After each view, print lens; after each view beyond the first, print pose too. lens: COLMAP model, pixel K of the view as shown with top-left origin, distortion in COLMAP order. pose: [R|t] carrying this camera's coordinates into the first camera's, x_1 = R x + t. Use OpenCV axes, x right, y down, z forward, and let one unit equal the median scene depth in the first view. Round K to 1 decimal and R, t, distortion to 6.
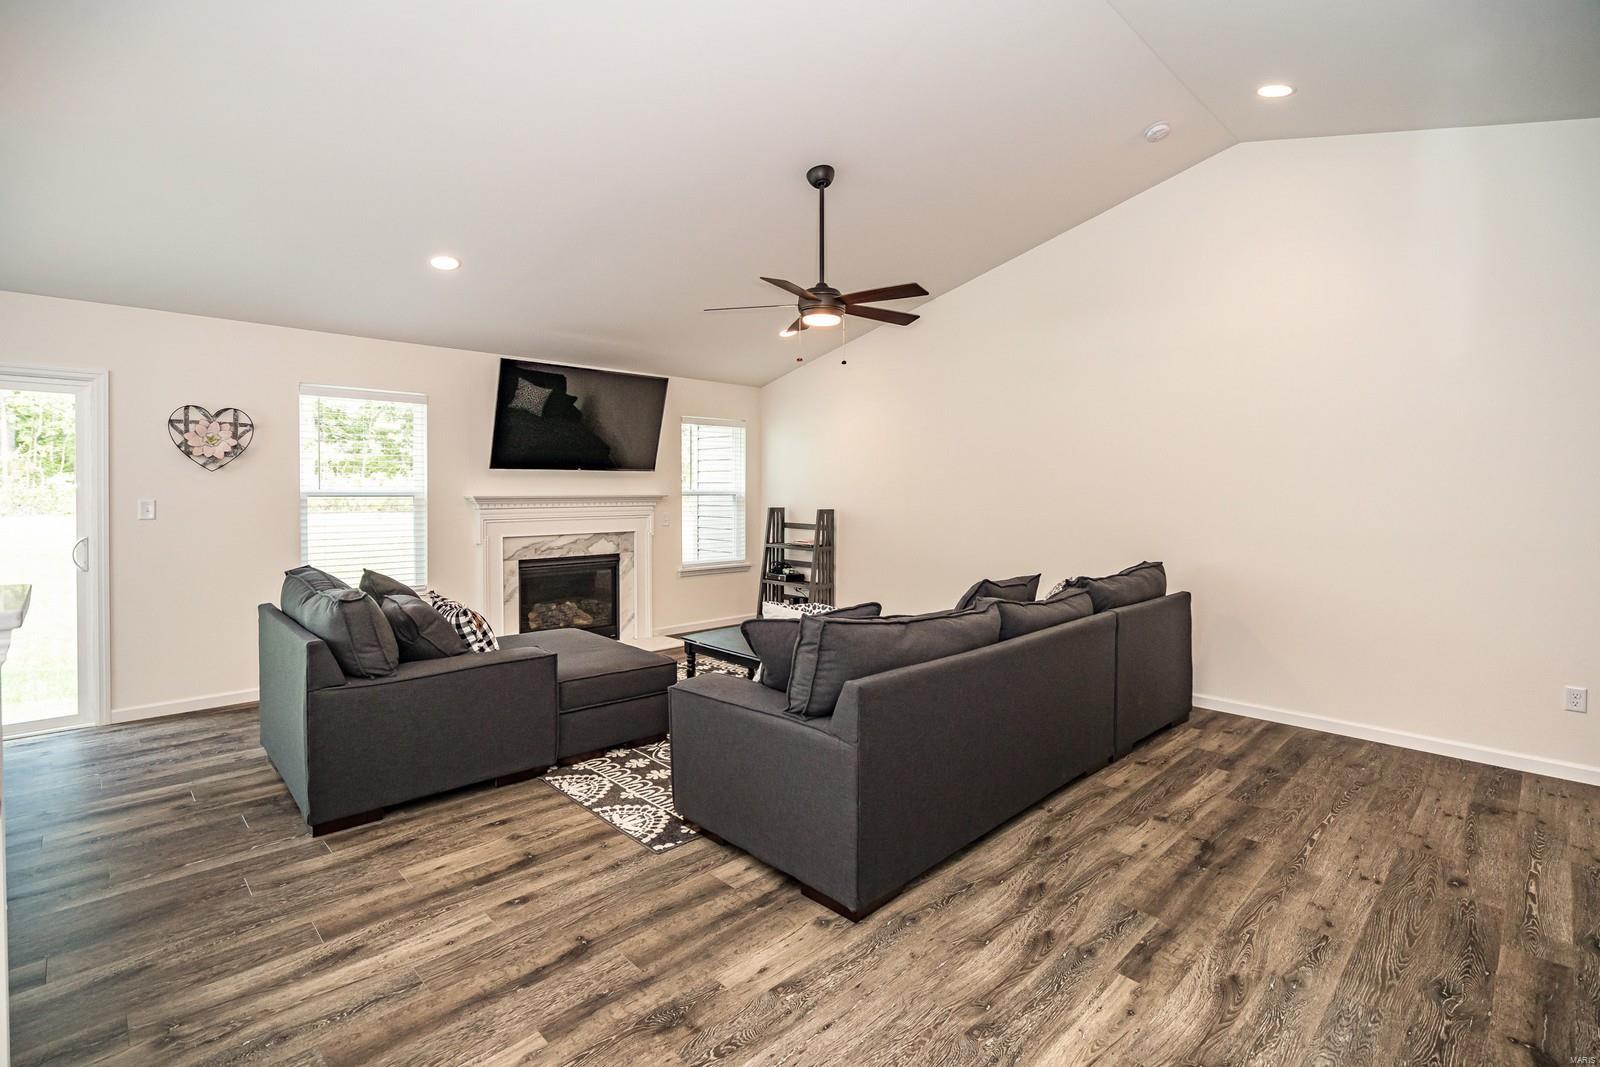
lens RADIAL K [[741.8, 0, 794.8], [0, 741.8, 494.2], [0, 0, 1]] dist [-0.001313, -0.000287]
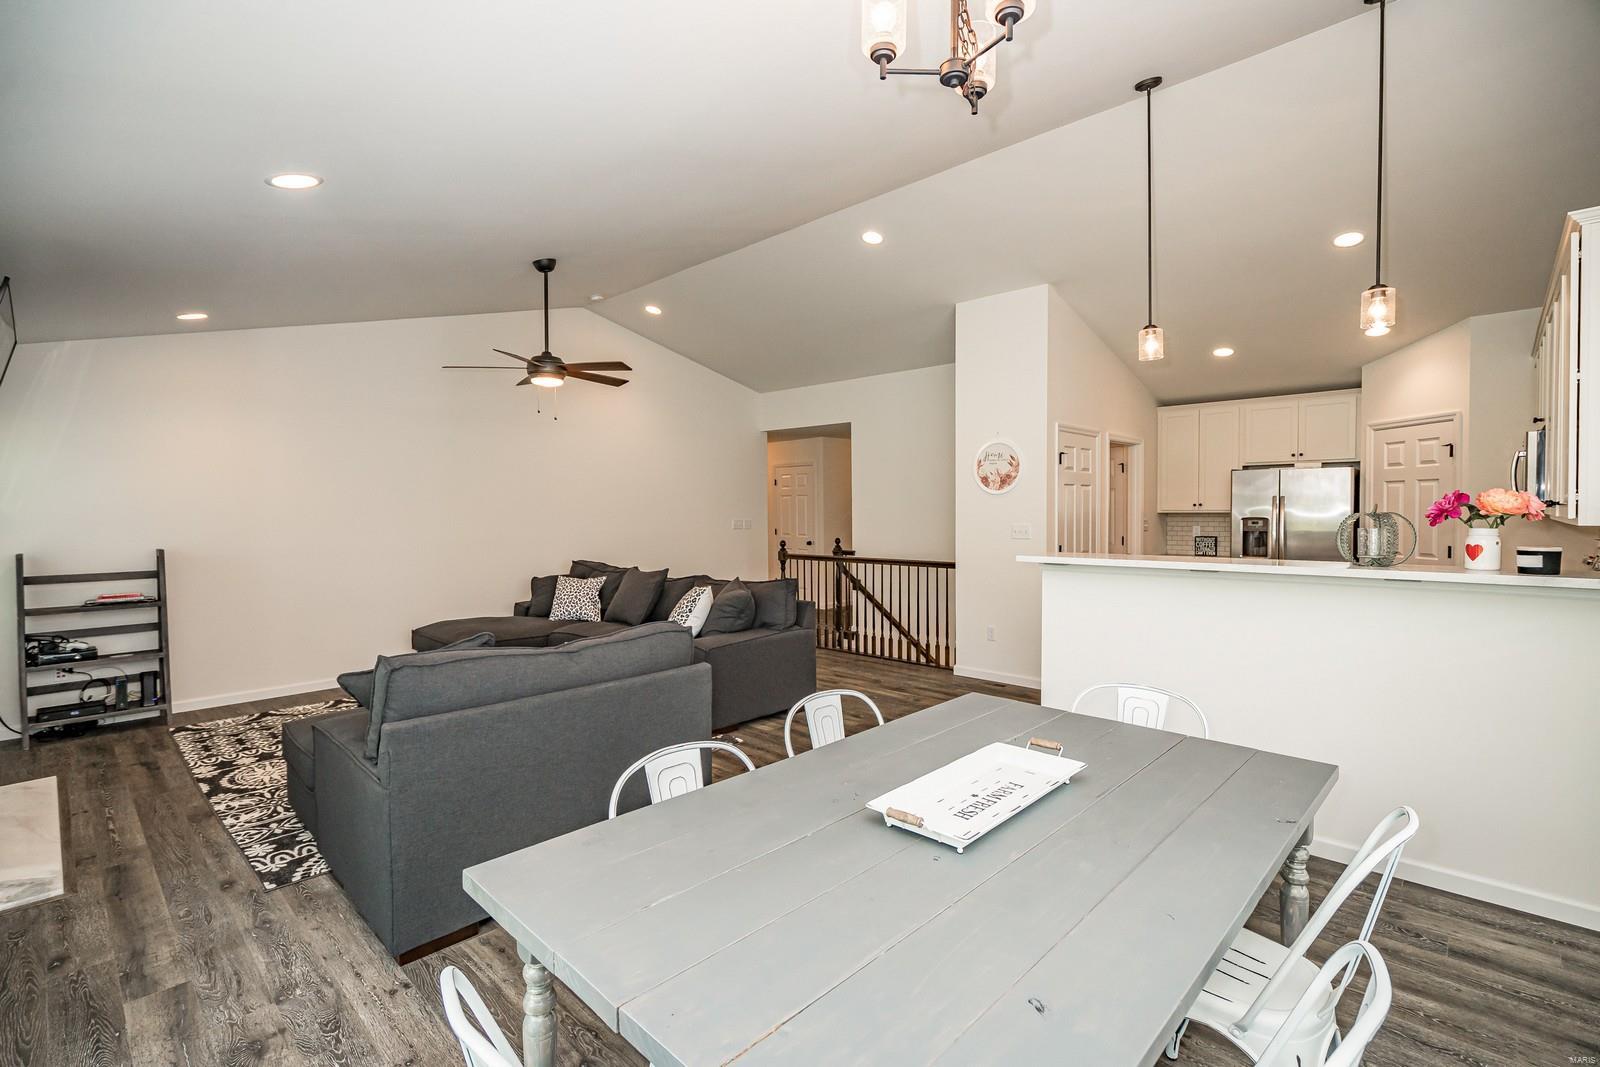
lens RADIAL K [[730.1, 0, 807.4], [0, 730.1, 526.0], [0, 0, 1]] dist [-0.001179, 0.000265]
pose [[-0.039217, -0.029410, 0.998798, -1.371776], [0.015096, 0.999435, 0.030022, -0.030424], [-0.999117, 0.016255, -0.038751, 0.701336]]
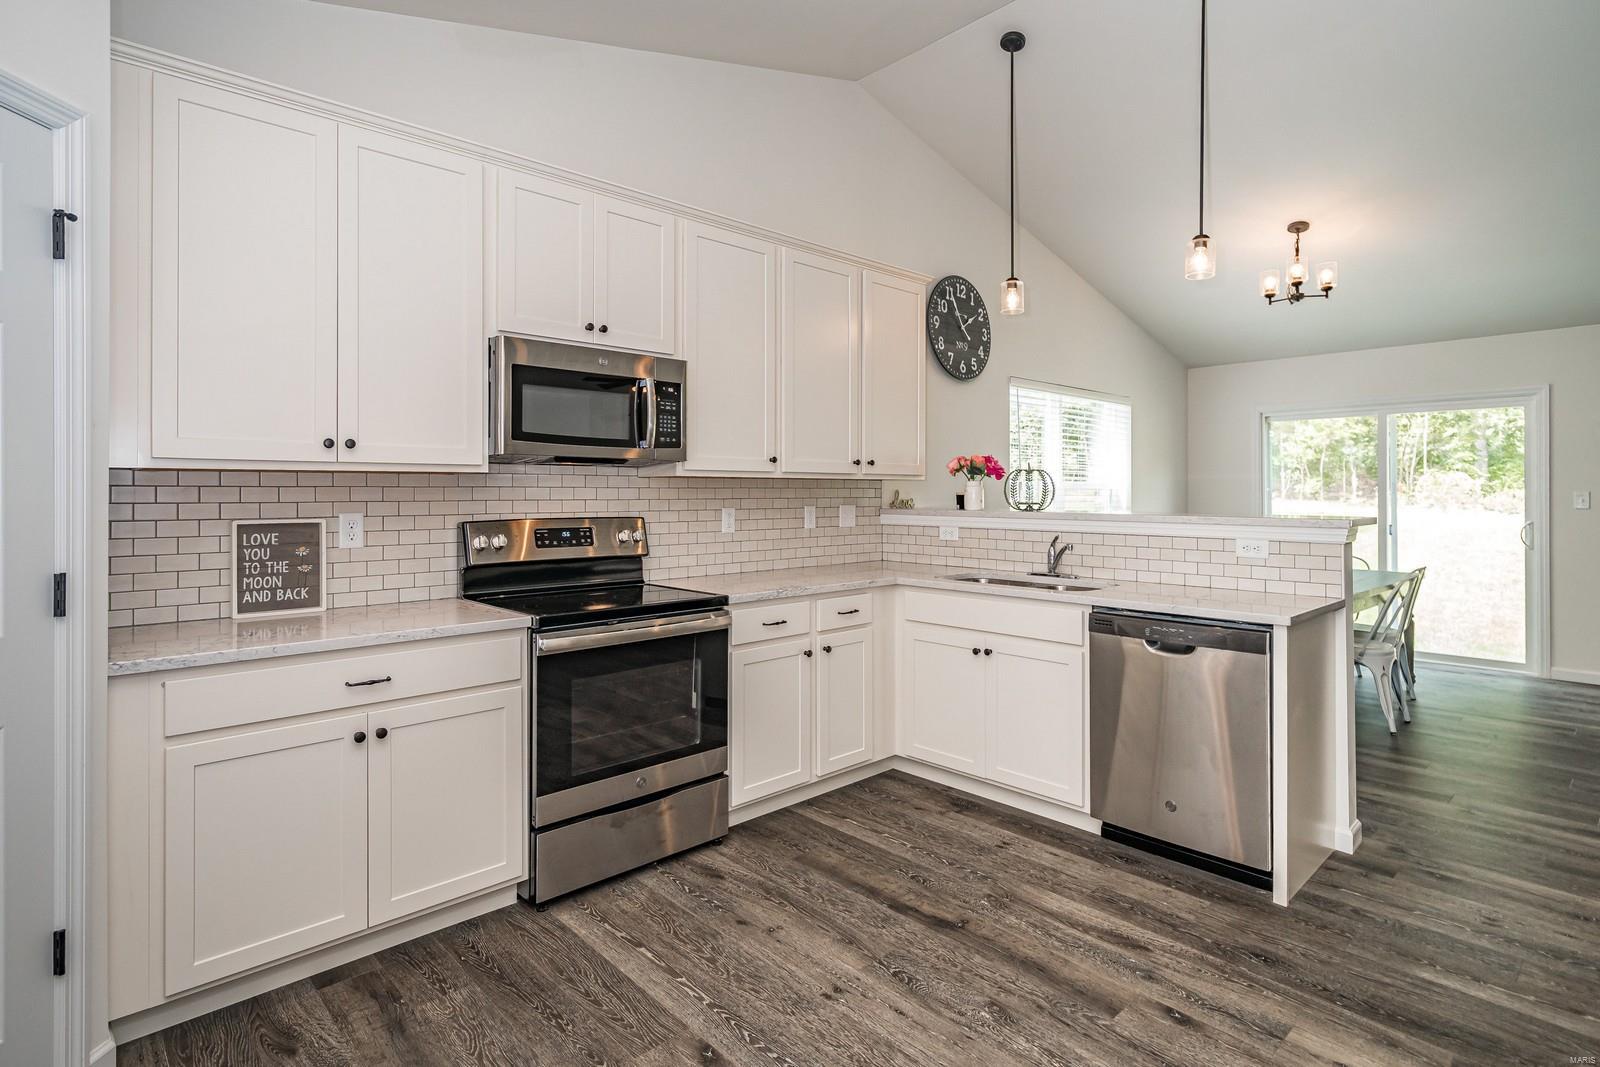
lens RADIAL K [[815.0, 0, 814.7], [0, 815.0, 487.7], [0, 0, 1]] dist [0.004643, -0.000010]
pose [[-0.010811, -0.011389, -0.999877, 0.487484], [-0.005336, 0.999922, -0.011332, 0.027367], [0.999927, 0.005212, -0.010871, -0.208092]]
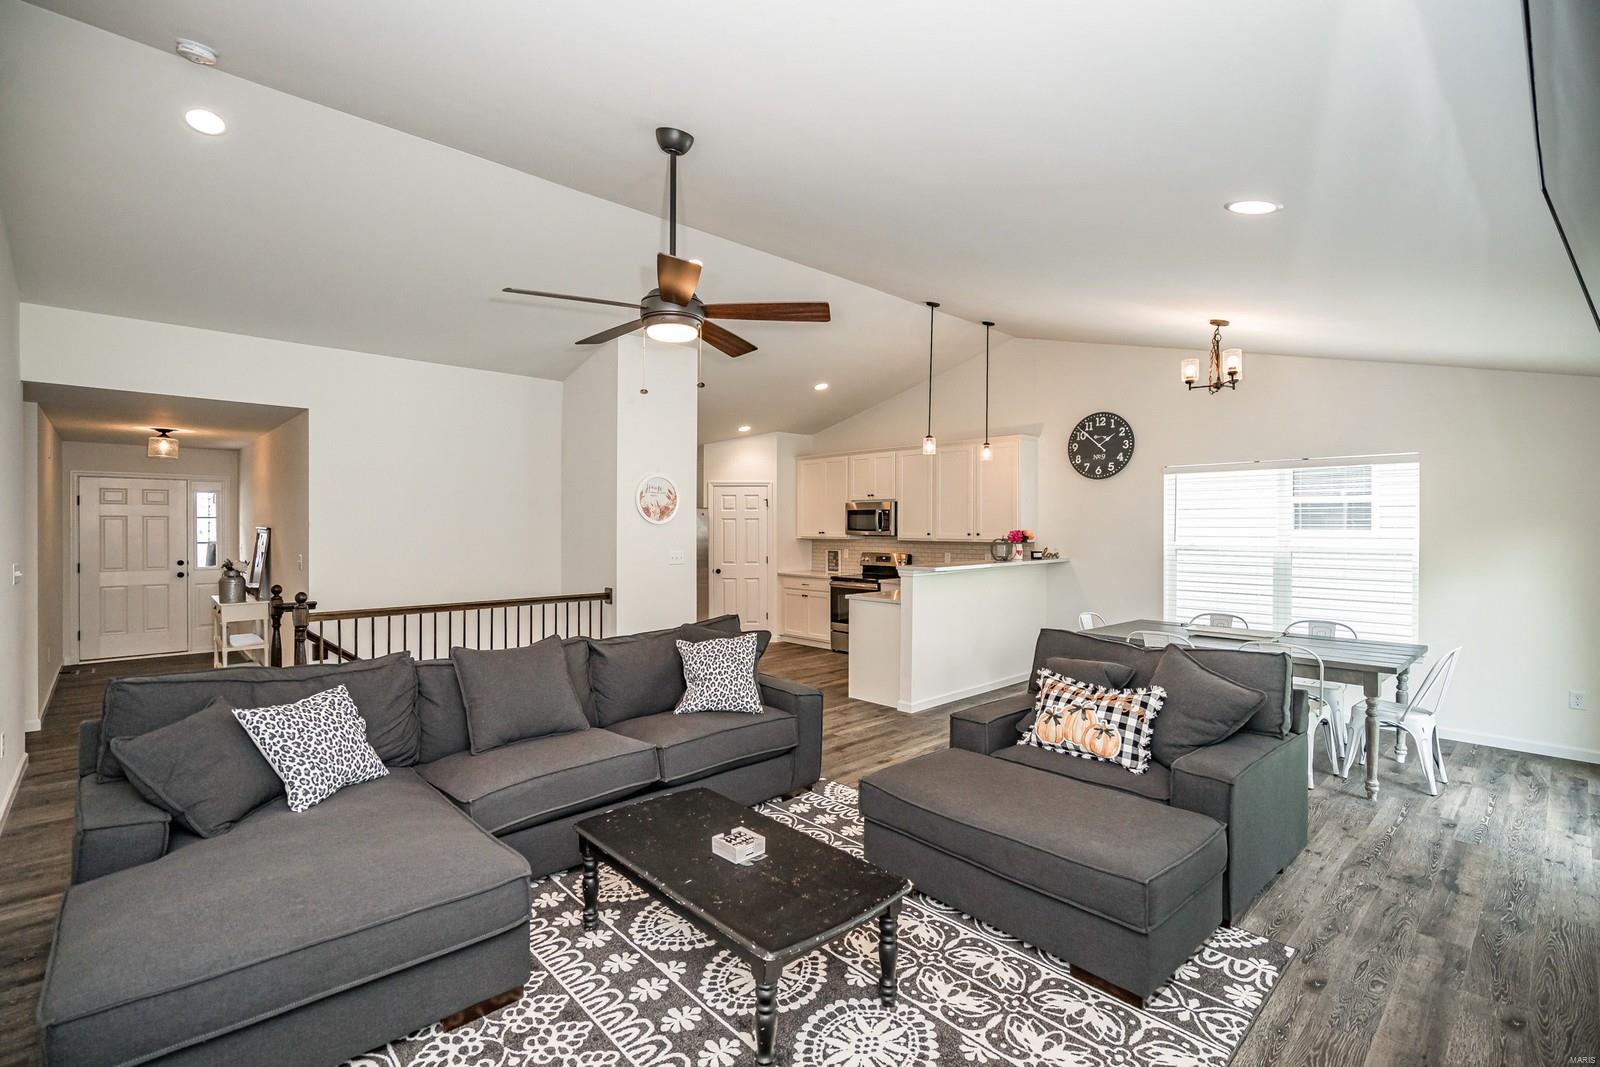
lens RADIAL K [[728.1, 0, 792.1], [0, 728.1, 530.0], [0, 0, 1]] dist [-0.002075, 0.000572]
pose [[-0.999706, -0.005020, 0.023716, -0.118565], [-0.004710, 0.999903, 0.013114, -0.056345], [-0.023780, 0.012998, -0.999633, 1.964355]]
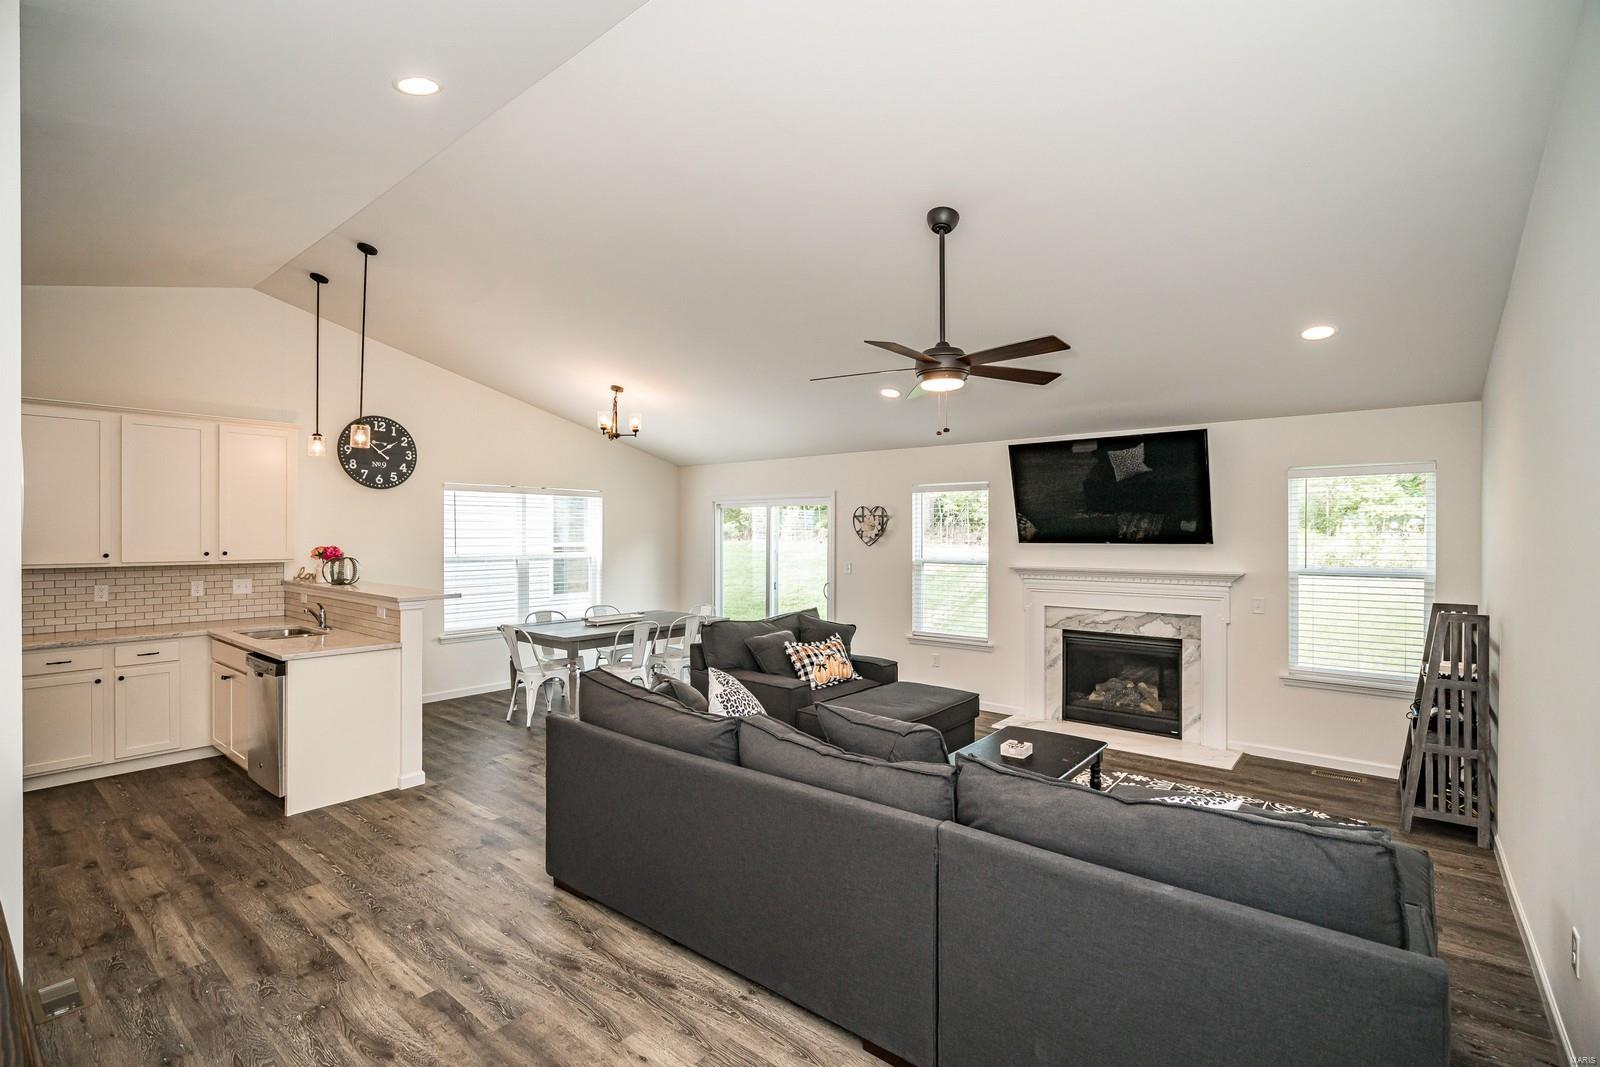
lens RADIAL K [[725.1, 0, 809.3], [0, 725.1, 537.3], [0, 0, 1]] dist [-0.003073, 0.000460]
pose [[0.120924, 0.001232, -0.992661, 0.981762], [-0.009269, 0.999957, 0.000112, -0.061906], [0.992618, 0.009187, 0.120931, 0.844943]]
